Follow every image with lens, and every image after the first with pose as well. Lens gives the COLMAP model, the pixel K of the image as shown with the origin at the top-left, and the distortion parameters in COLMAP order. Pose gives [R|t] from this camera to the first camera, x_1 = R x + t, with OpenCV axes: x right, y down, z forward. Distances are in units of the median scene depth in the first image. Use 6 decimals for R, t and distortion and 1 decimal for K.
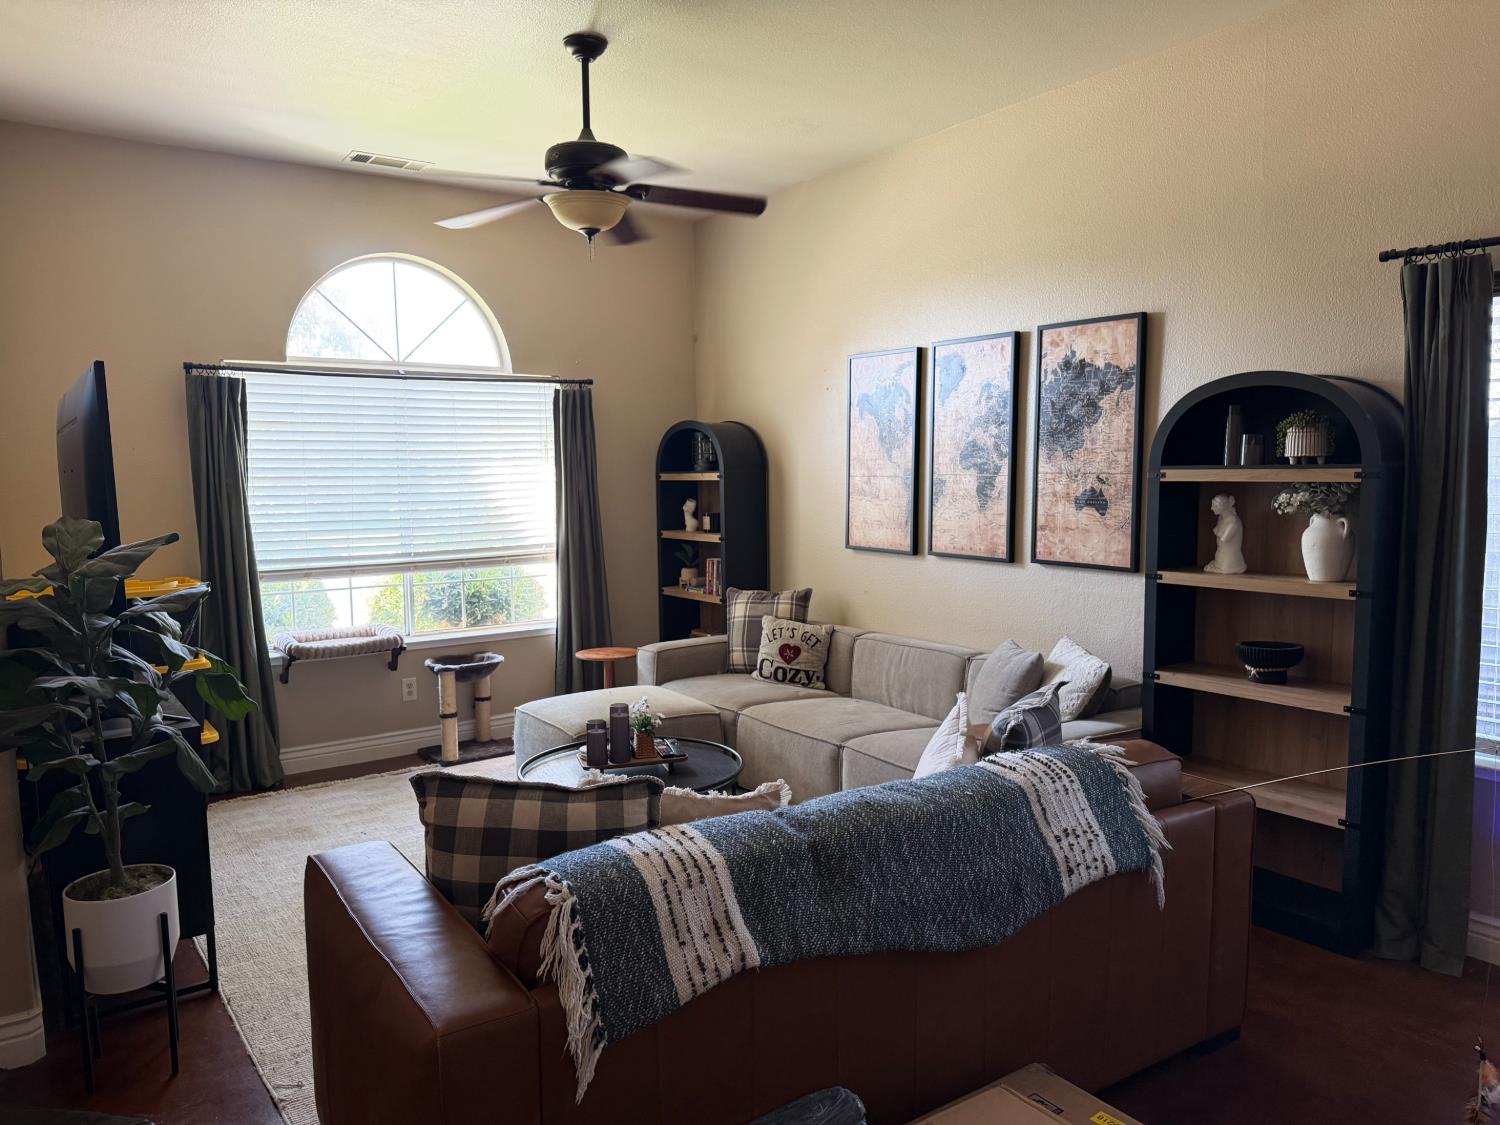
lens RADIAL K [[1043.0, 0, 750.0], [0, 1043.0, 562.5], [0, 0, 1]] dist [0.105465, -0.142345]
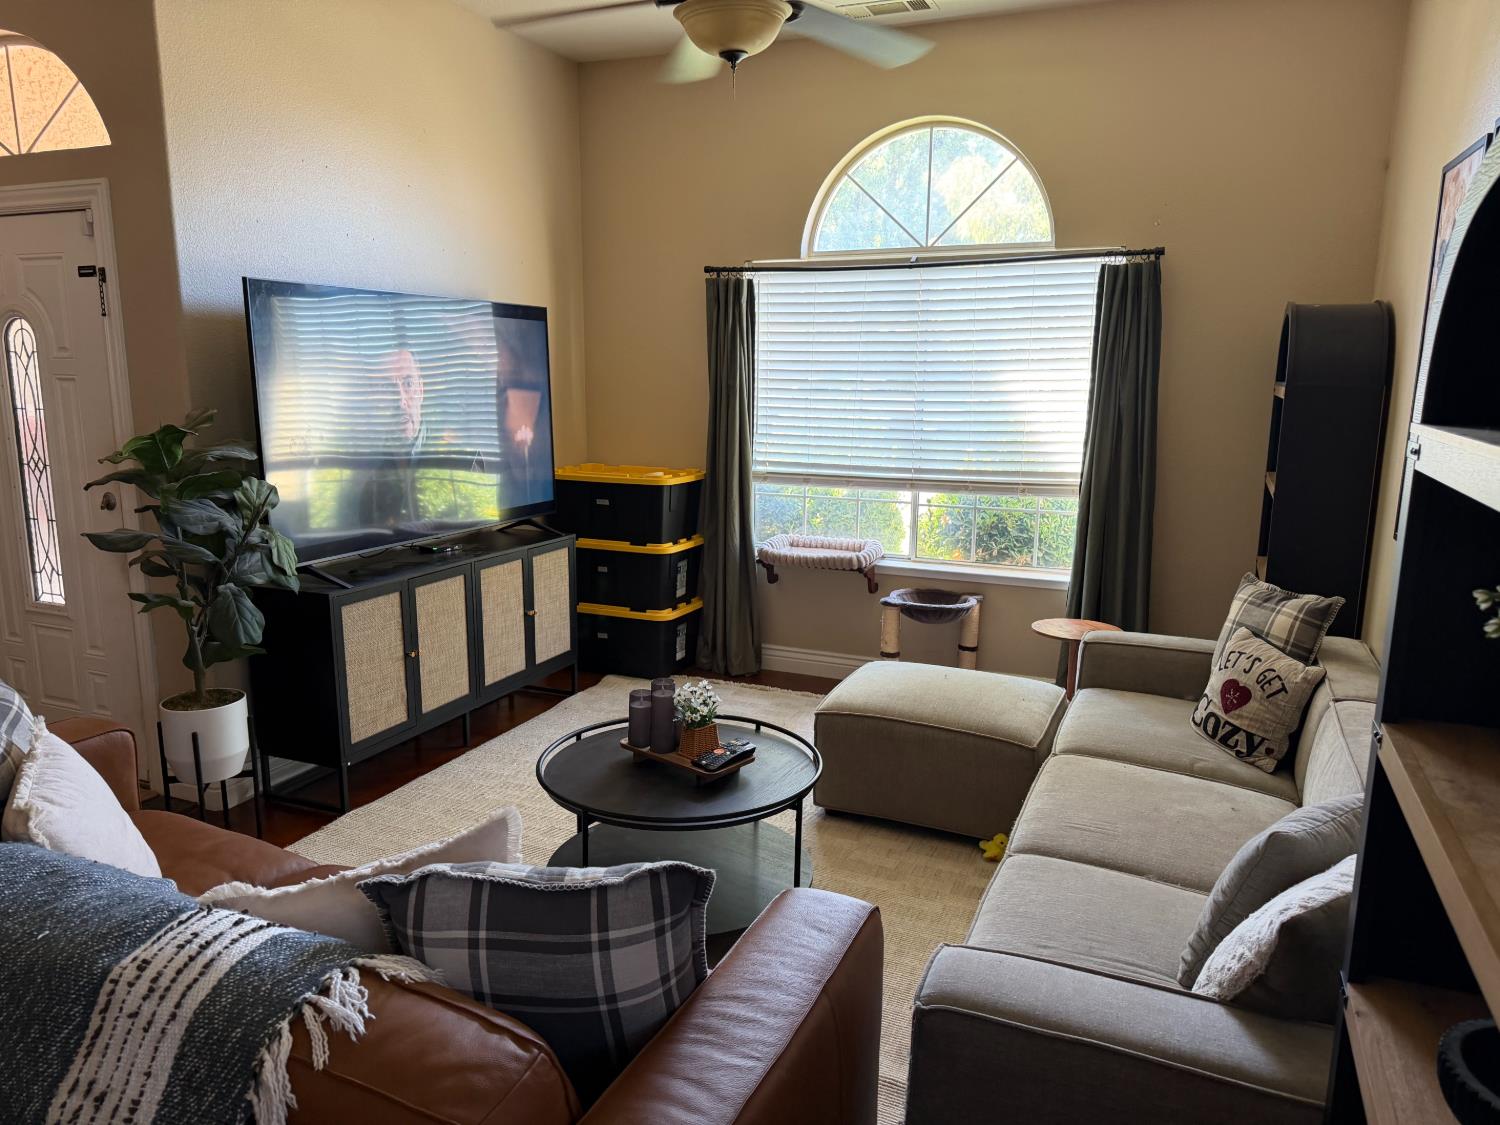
lens RADIAL K [[1043.0, 0, 750.0], [0, 1043.0, 562.5], [0, 0, 1]] dist [0.105465, -0.142345]
pose [[0.518564, 0.174741, -0.836993, 0.388183], [-0.093629, 0.984613, 0.147552, -0.051766], [0.849897, 0.001852, 0.526945, 0.446042]]
